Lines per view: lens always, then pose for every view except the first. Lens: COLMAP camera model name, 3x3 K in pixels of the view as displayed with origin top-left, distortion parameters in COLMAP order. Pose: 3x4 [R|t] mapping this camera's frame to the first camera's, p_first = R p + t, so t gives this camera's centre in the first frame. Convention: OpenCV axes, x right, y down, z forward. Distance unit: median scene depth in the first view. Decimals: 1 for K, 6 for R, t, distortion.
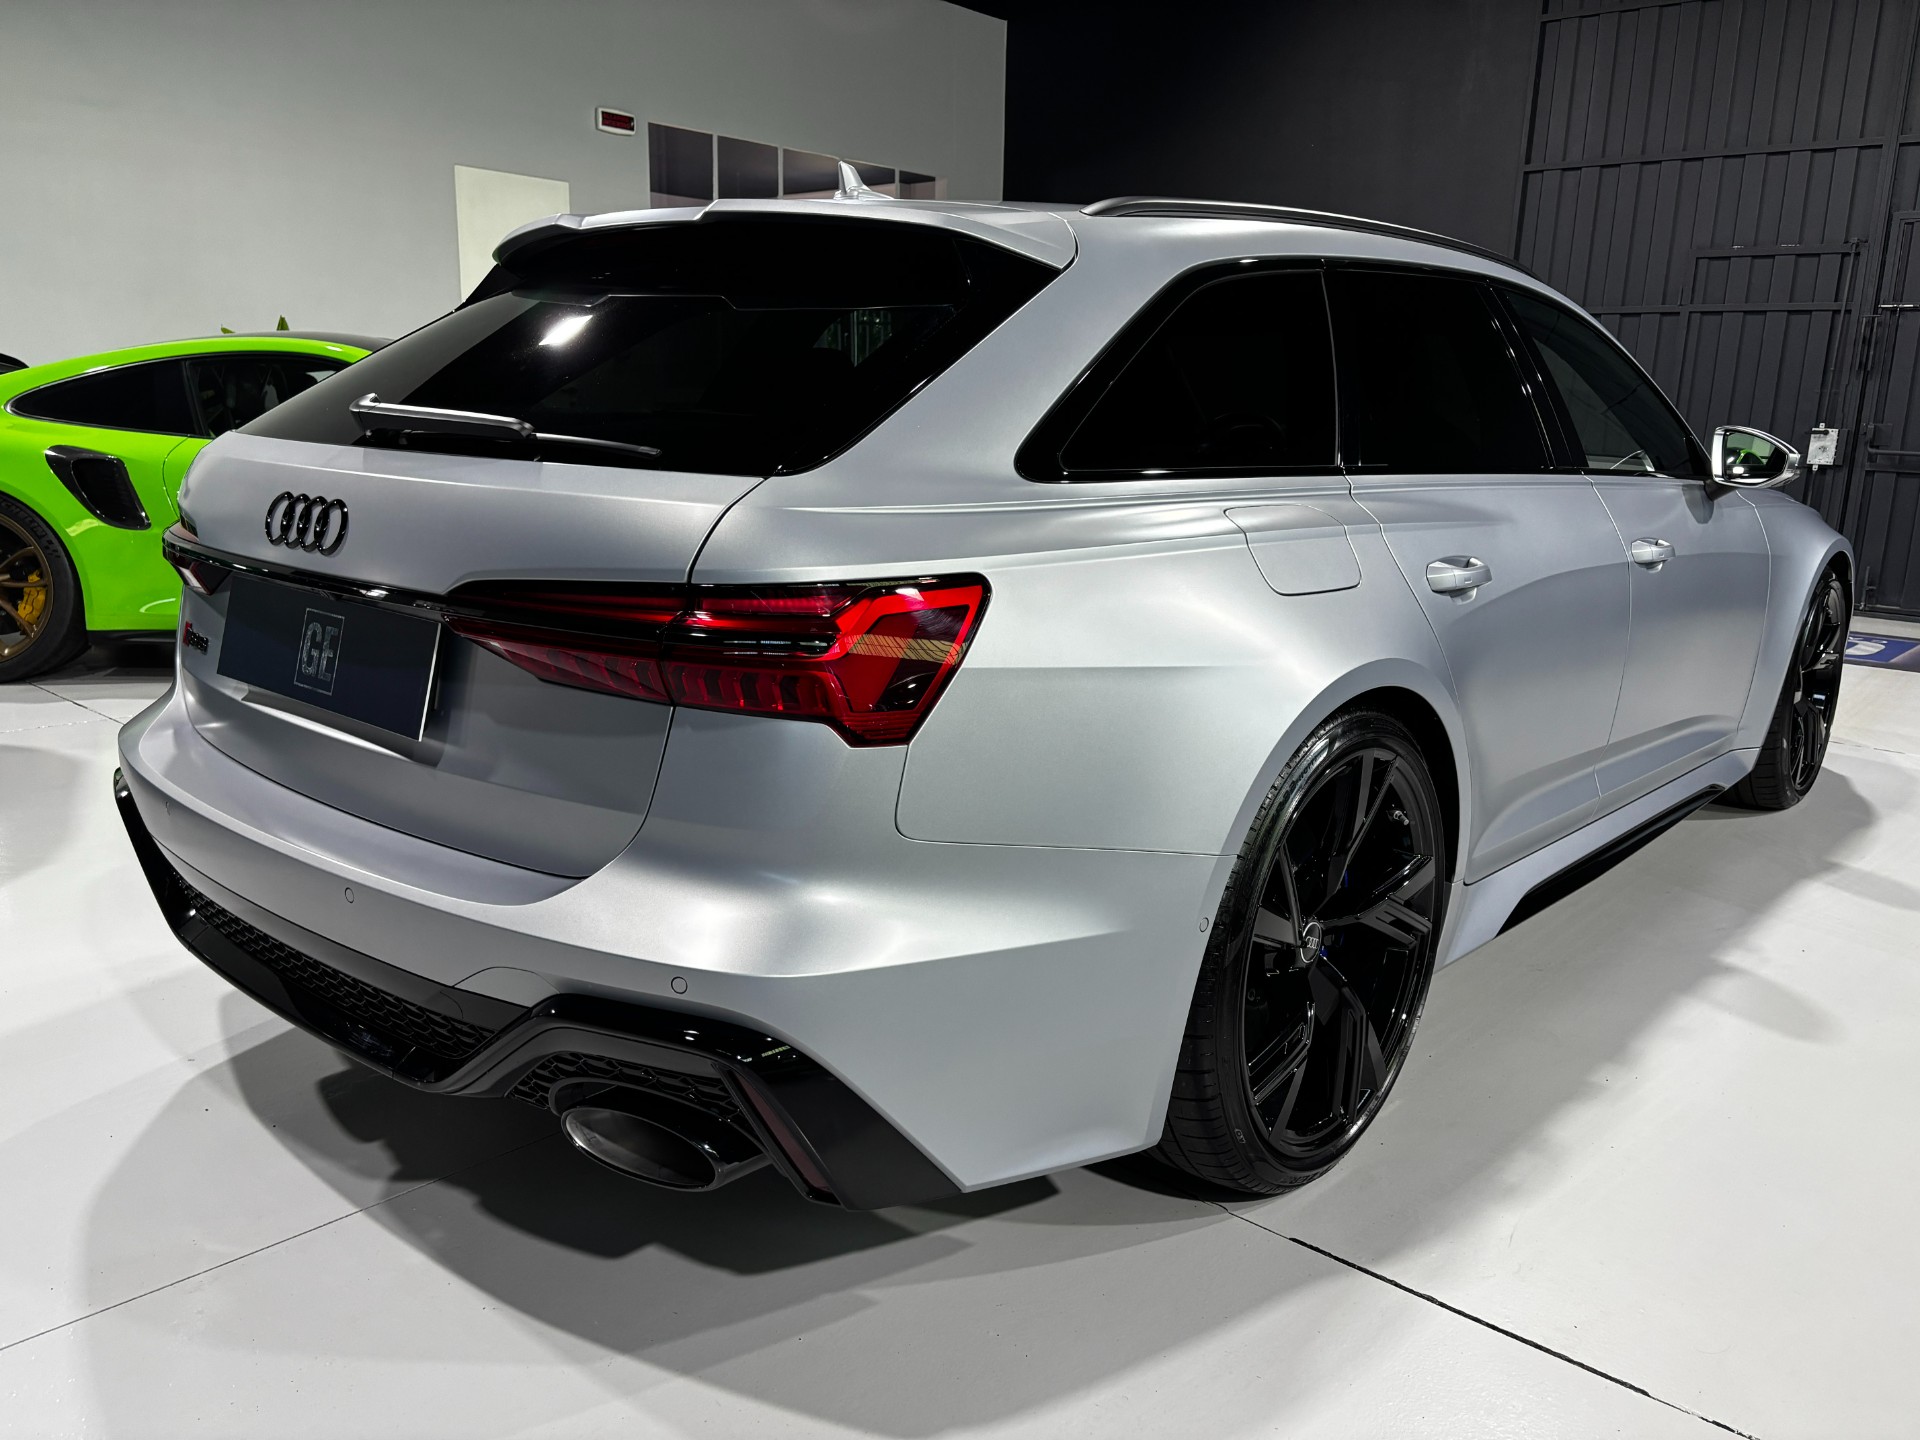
lens RADIAL K [[1431.6, 0, 960.0], [0, 1431.6, 720.0], [0, 0, 1]] dist [0.063673, -0.074733]
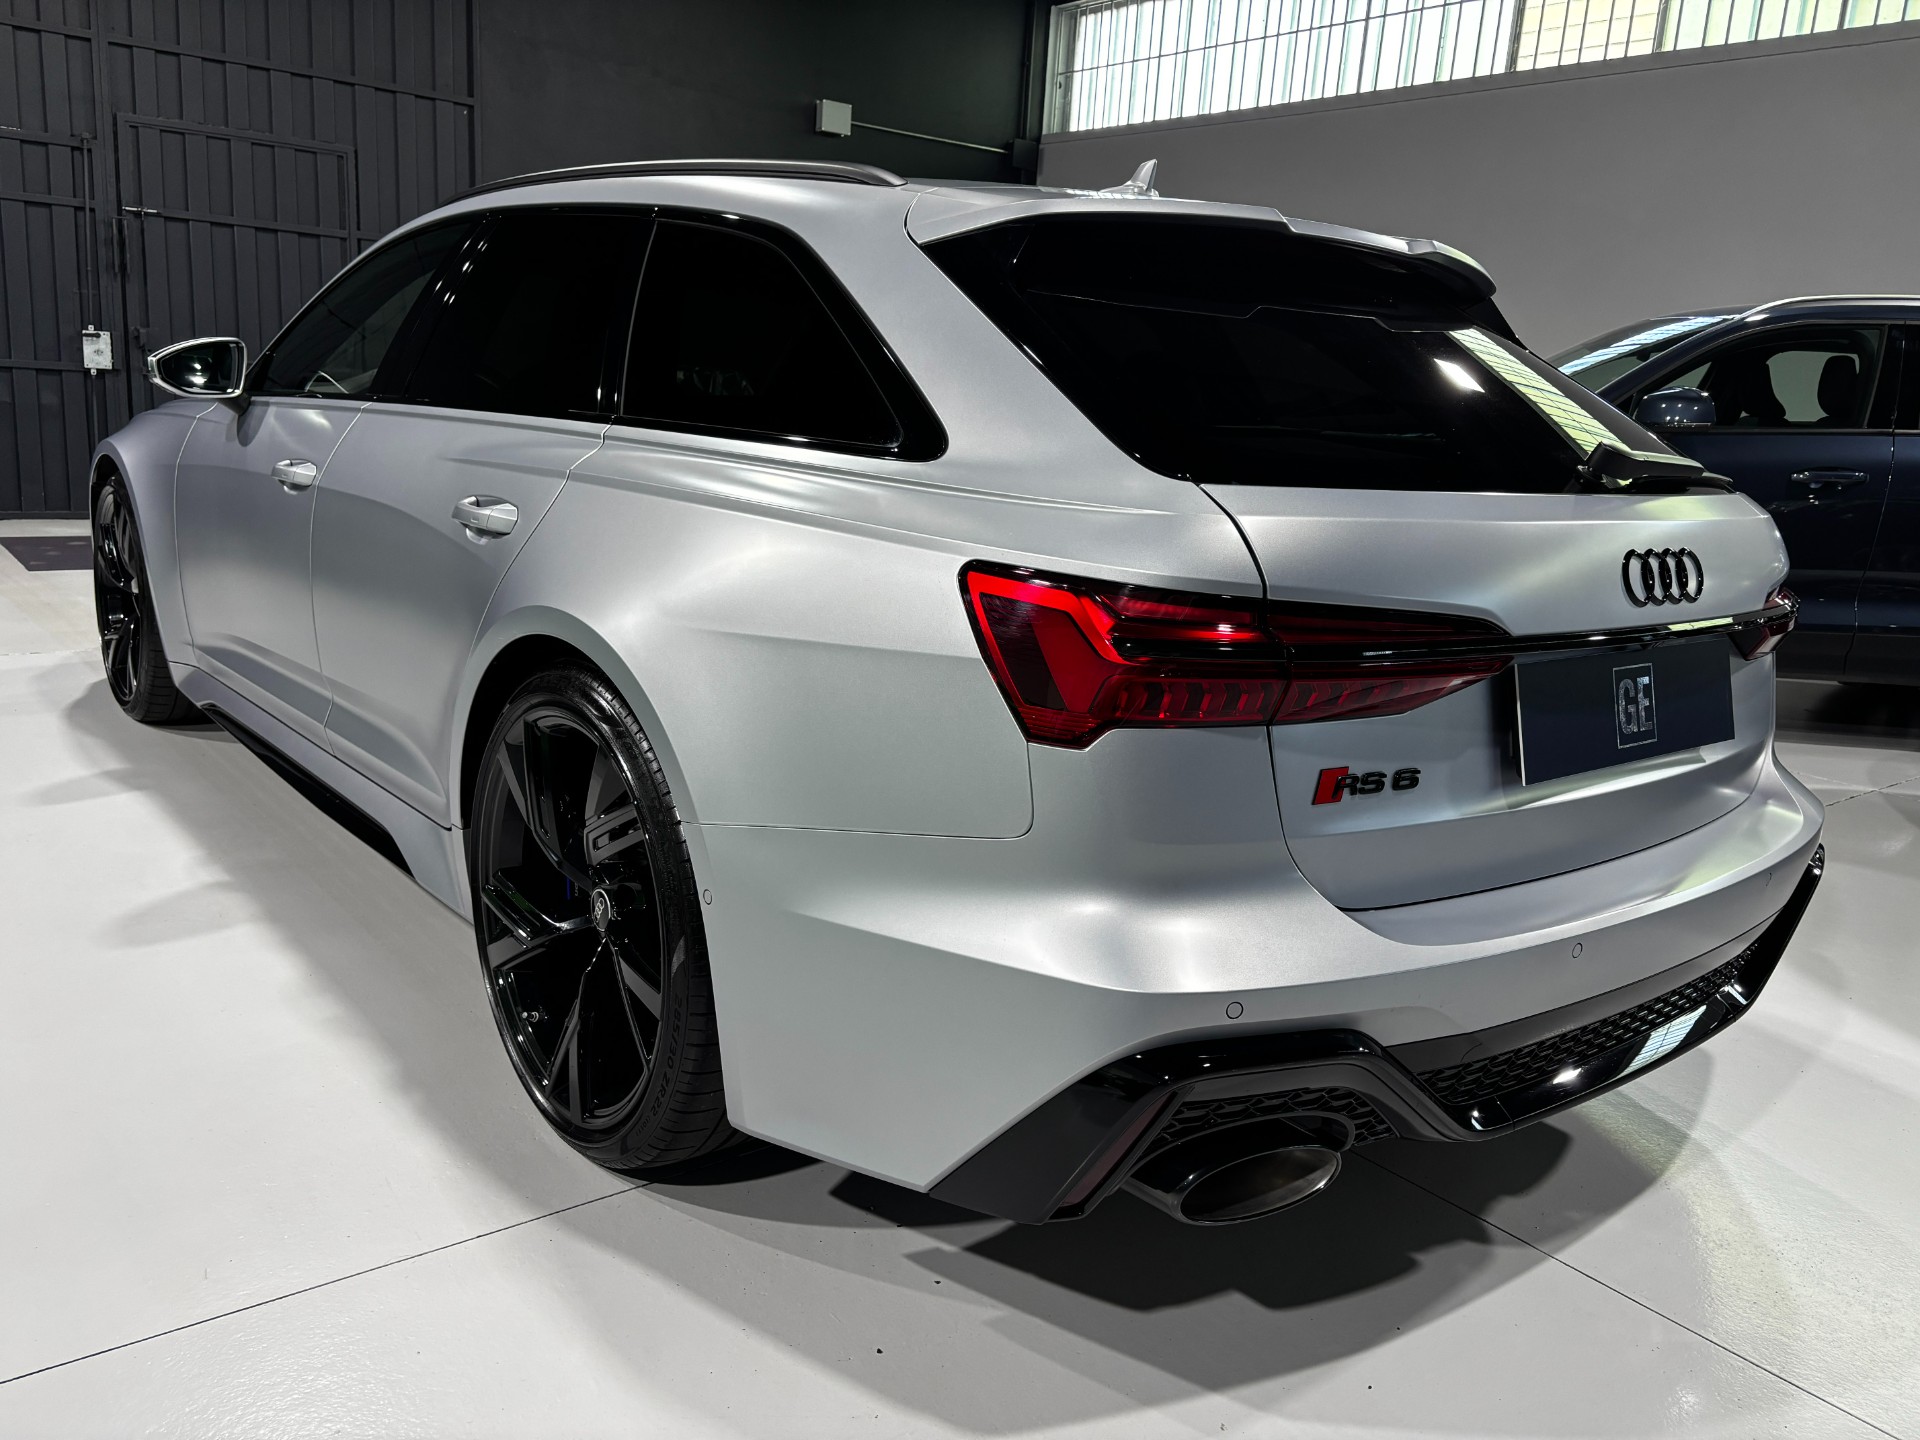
lens RADIAL K [[1473.4, 0, 964.6], [0, 1473.4, 725.9], [0, 0, 1]] dist [0.057971, -0.083288]
pose [[0.171268, -0.234757, 0.956847, -1.285617], [0.151270, 0.965947, 0.209914, -0.271679], [-0.973542, 0.108791, 0.200948, 1.071098]]
